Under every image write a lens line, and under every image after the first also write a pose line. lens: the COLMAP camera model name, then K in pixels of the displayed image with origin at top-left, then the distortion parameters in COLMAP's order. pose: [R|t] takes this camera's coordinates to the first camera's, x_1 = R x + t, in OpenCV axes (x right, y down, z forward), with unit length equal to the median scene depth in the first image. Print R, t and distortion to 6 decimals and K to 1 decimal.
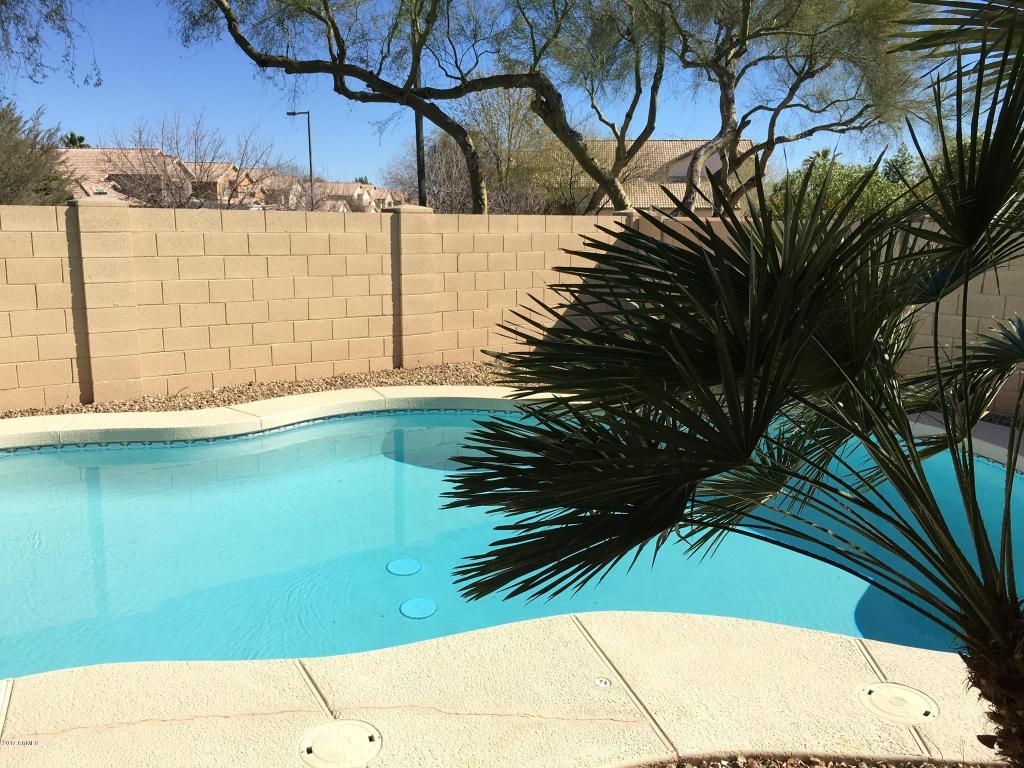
lens RADIAL K [[871.6, 0, 510.0], [0, 871.6, 376.8], [0, 0, 1]] dist [0.086857, -0.120922]
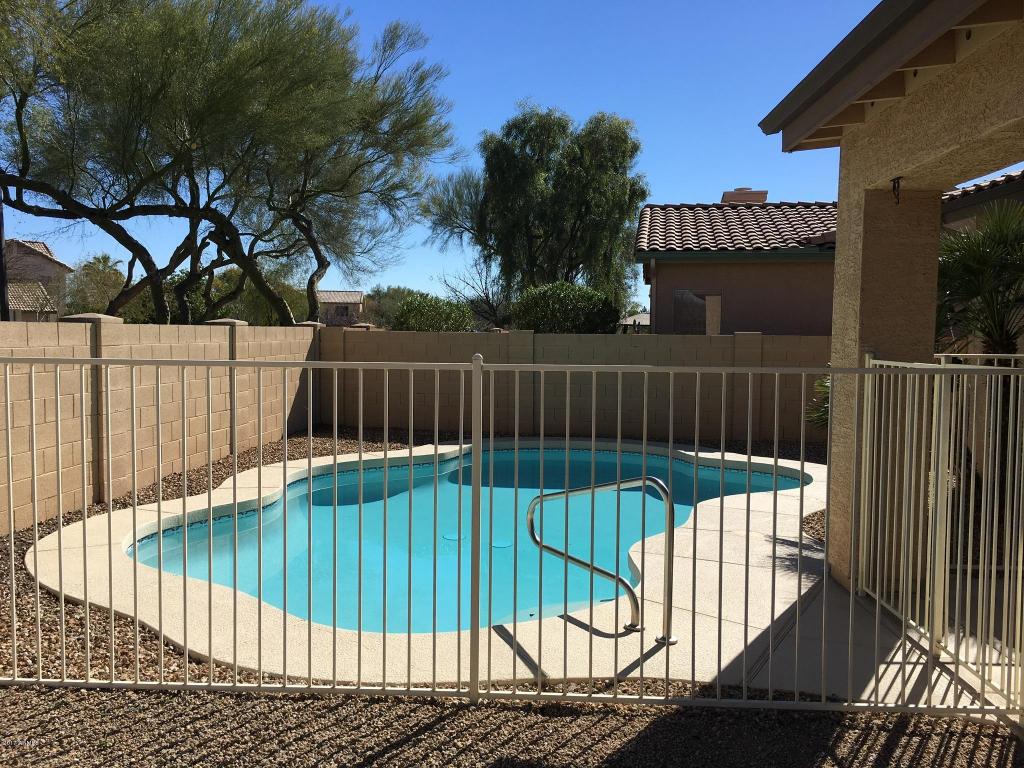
lens RADIAL K [[871.6, 0, 510.0], [0, 871.6, 376.8], [0, 0, 1]] dist [0.086857, -0.120922]
pose [[0.661864, -0.041110, 0.748496, -0.608665], [0.125990, 0.990392, -0.057012, 0.001507], [-0.738961, 0.132037, 0.660684, -0.065149]]
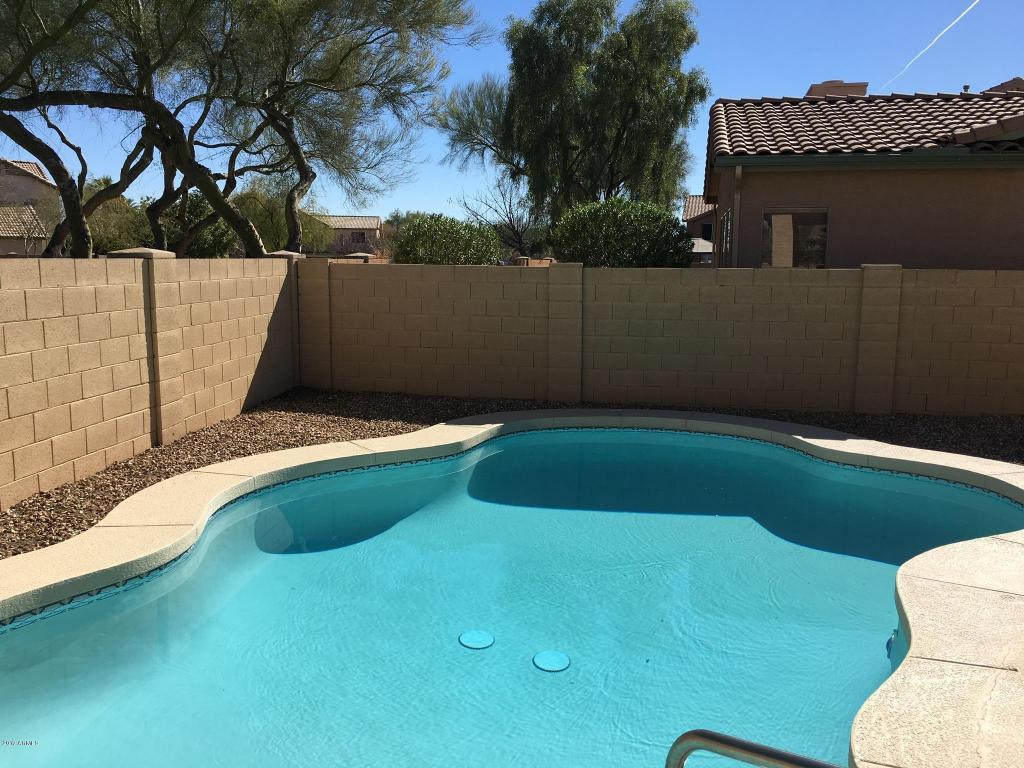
lens RADIAL K [[871.6, 0, 510.0], [0, 871.6, 376.8], [0, 0, 1]] dist [0.086857, -0.120922]
pose [[0.680019, -0.102235, 0.726032, -0.392863], [0.125101, 0.991889, 0.022498, -0.040786], [-0.722443, 0.075528, 0.687293, 0.147487]]
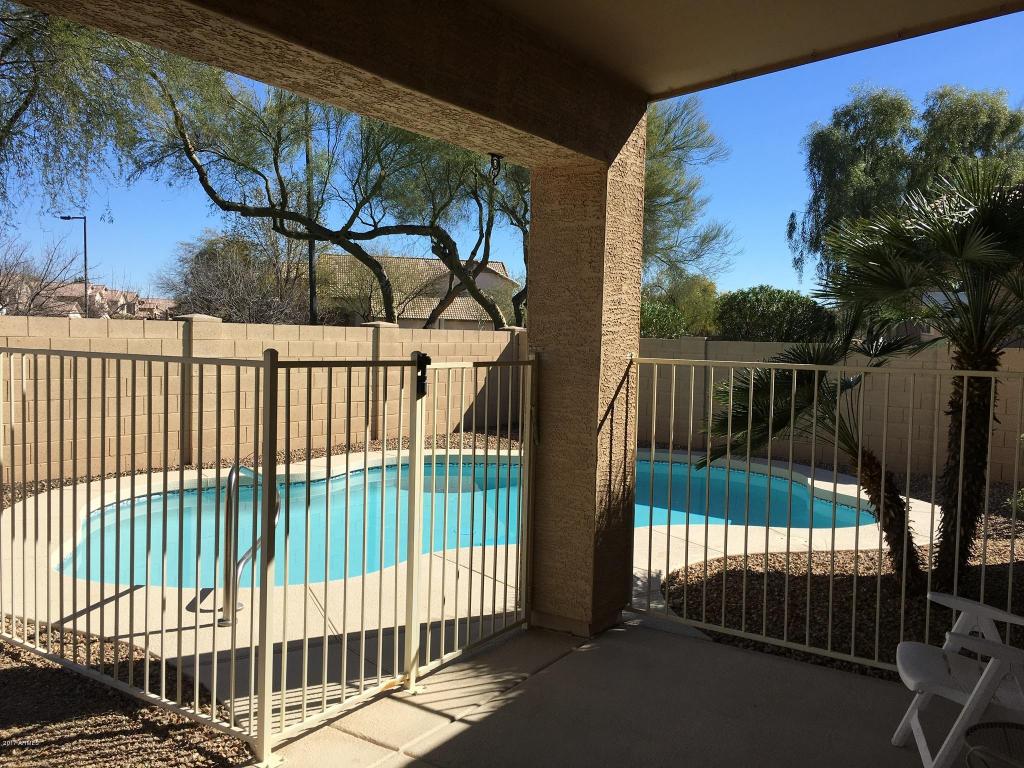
lens RADIAL K [[871.6, 0, 510.0], [0, 871.6, 376.8], [0, 0, 1]] dist [0.086857, -0.120922]
pose [[0.954290, 0.001835, 0.298877, -0.262958], [0.034206, 0.992740, -0.115312, 0.044332], [-0.296918, 0.120264, 0.947299, -0.282712]]
